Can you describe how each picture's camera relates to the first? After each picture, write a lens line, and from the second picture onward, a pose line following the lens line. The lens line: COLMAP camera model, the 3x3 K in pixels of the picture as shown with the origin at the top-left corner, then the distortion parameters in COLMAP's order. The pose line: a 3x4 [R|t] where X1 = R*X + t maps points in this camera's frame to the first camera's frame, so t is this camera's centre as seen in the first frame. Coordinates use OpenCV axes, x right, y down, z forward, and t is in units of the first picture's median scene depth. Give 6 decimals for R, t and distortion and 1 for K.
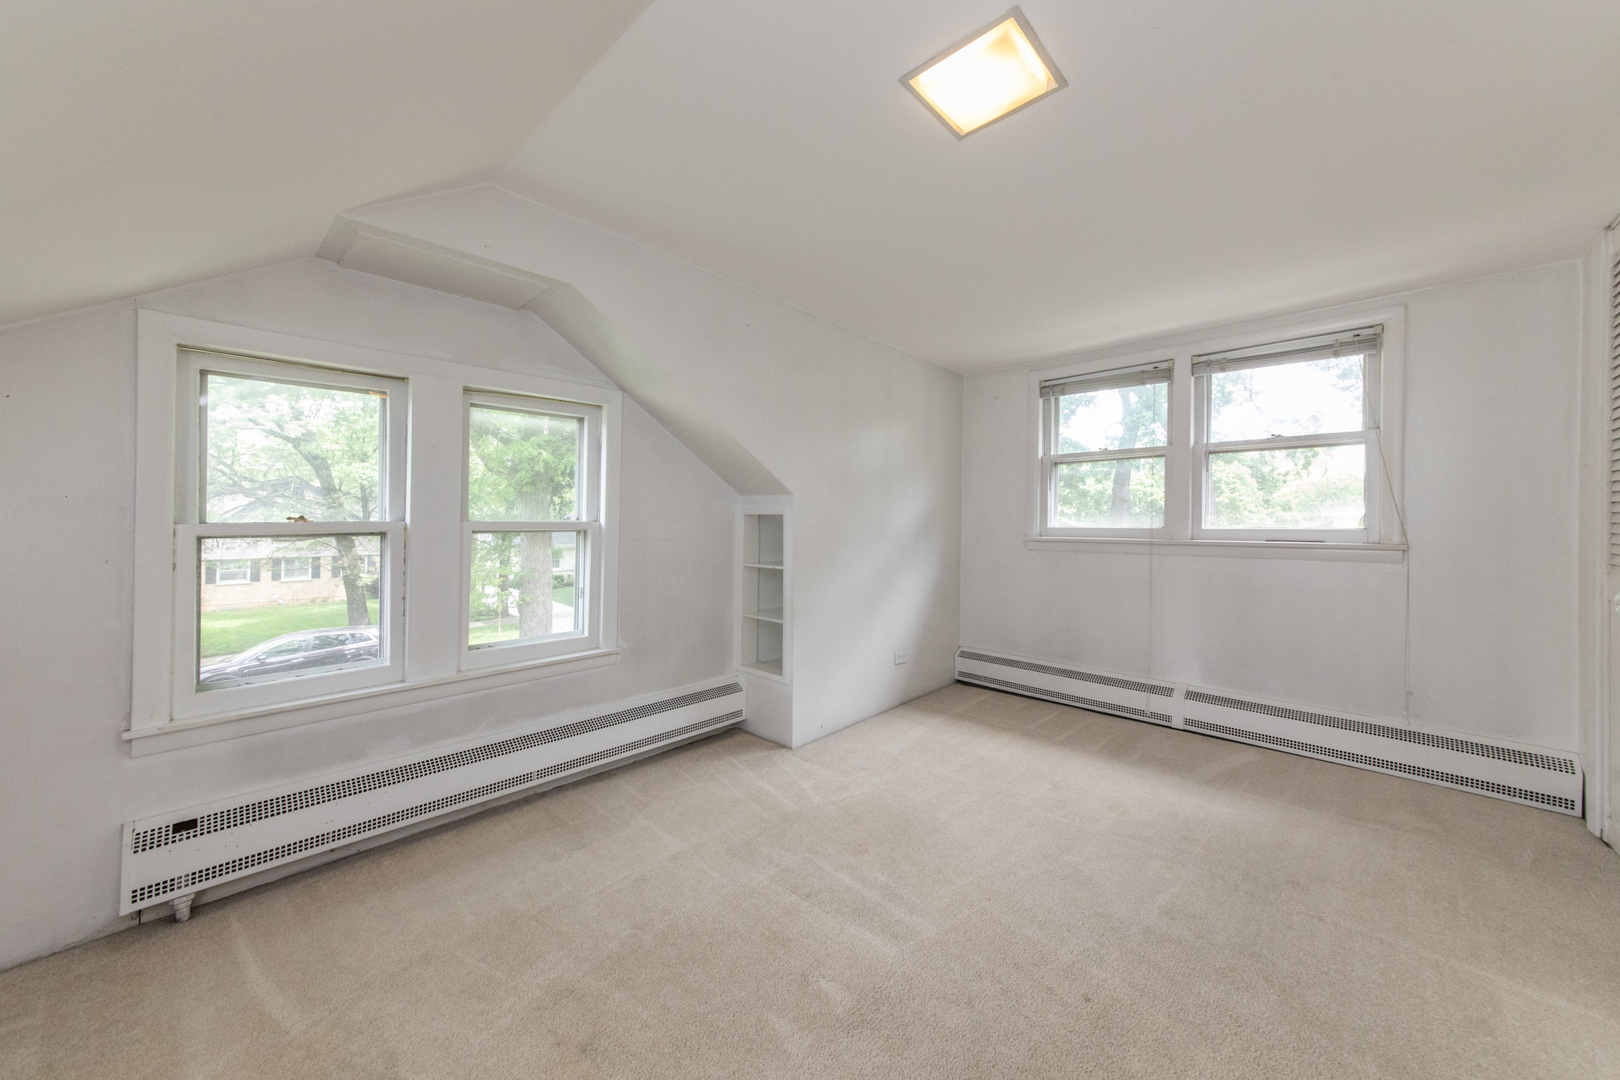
lens RADIAL K [[583.0, 0, 808.5], [0, 583.0, 526.5], [0, 0, 1]] dist [0.008069, 0.000466]
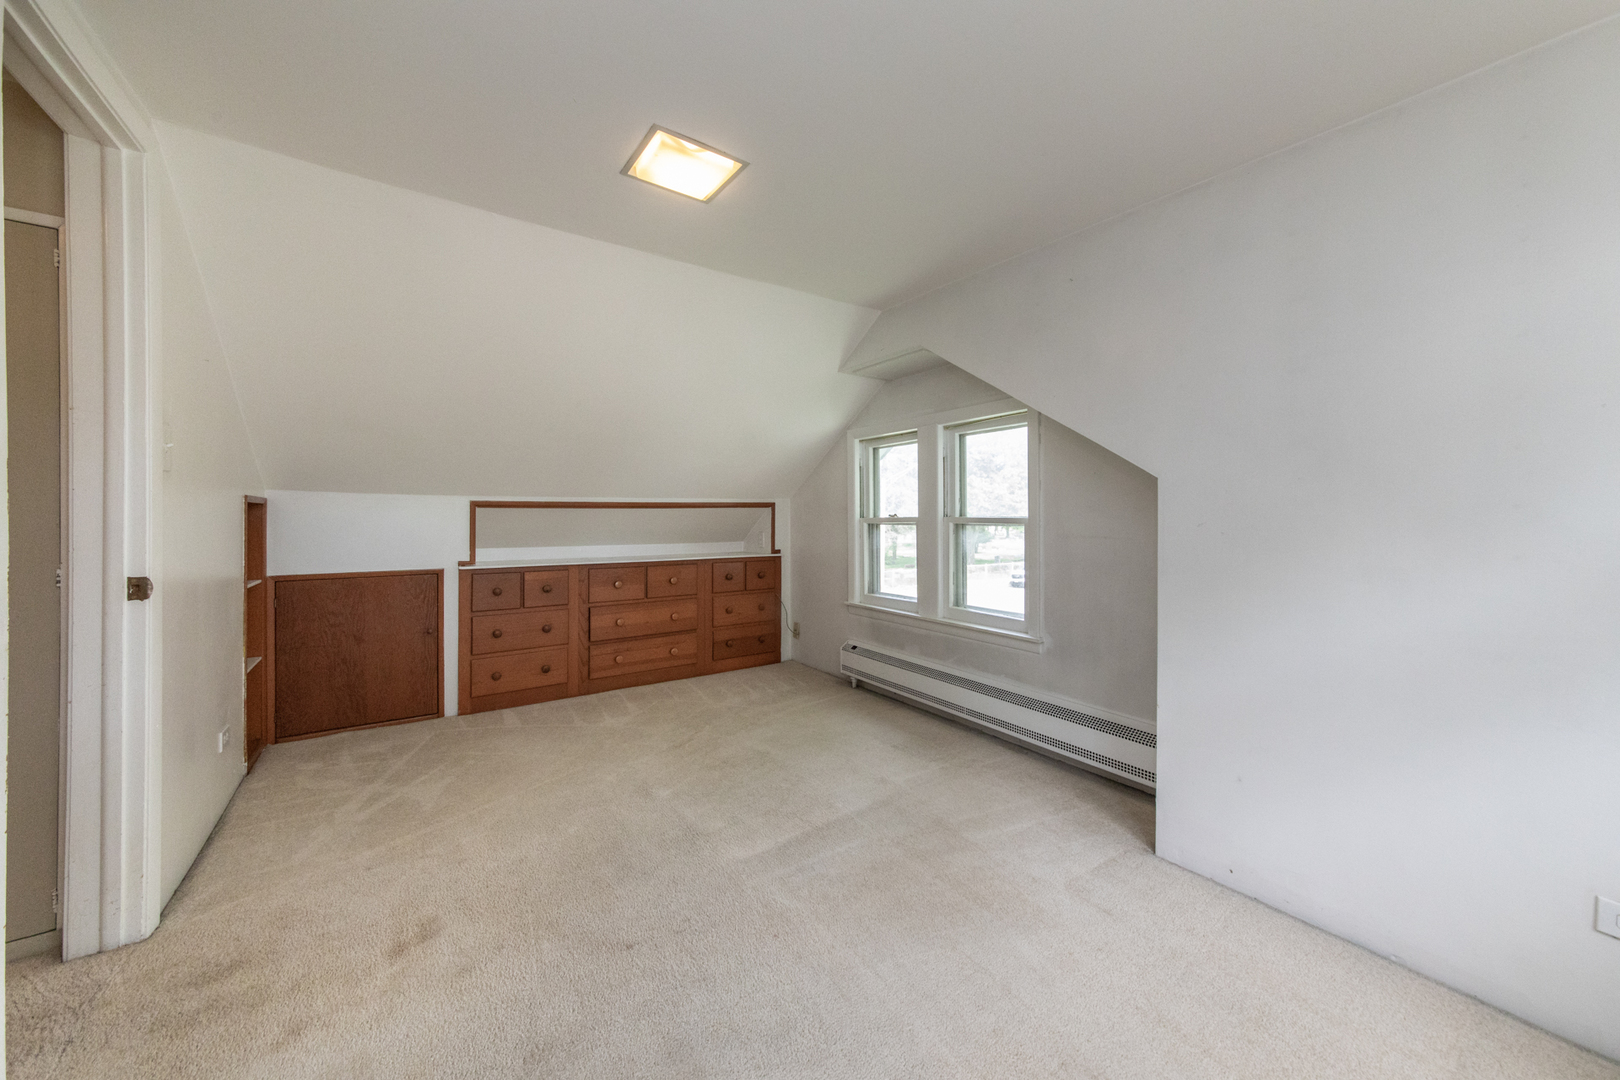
lens RADIAL K [[583.0, 0, 807.1], [0, 583.0, 515.2], [0, 0, 1]] dist [0.008069, 0.000466]
pose [[-0.209528, -0.001061, -0.977802, 0.992610], [-0.001642, 0.999998, -0.000733, -0.013861], [0.977801, 0.001452, -0.209529, 1.033348]]
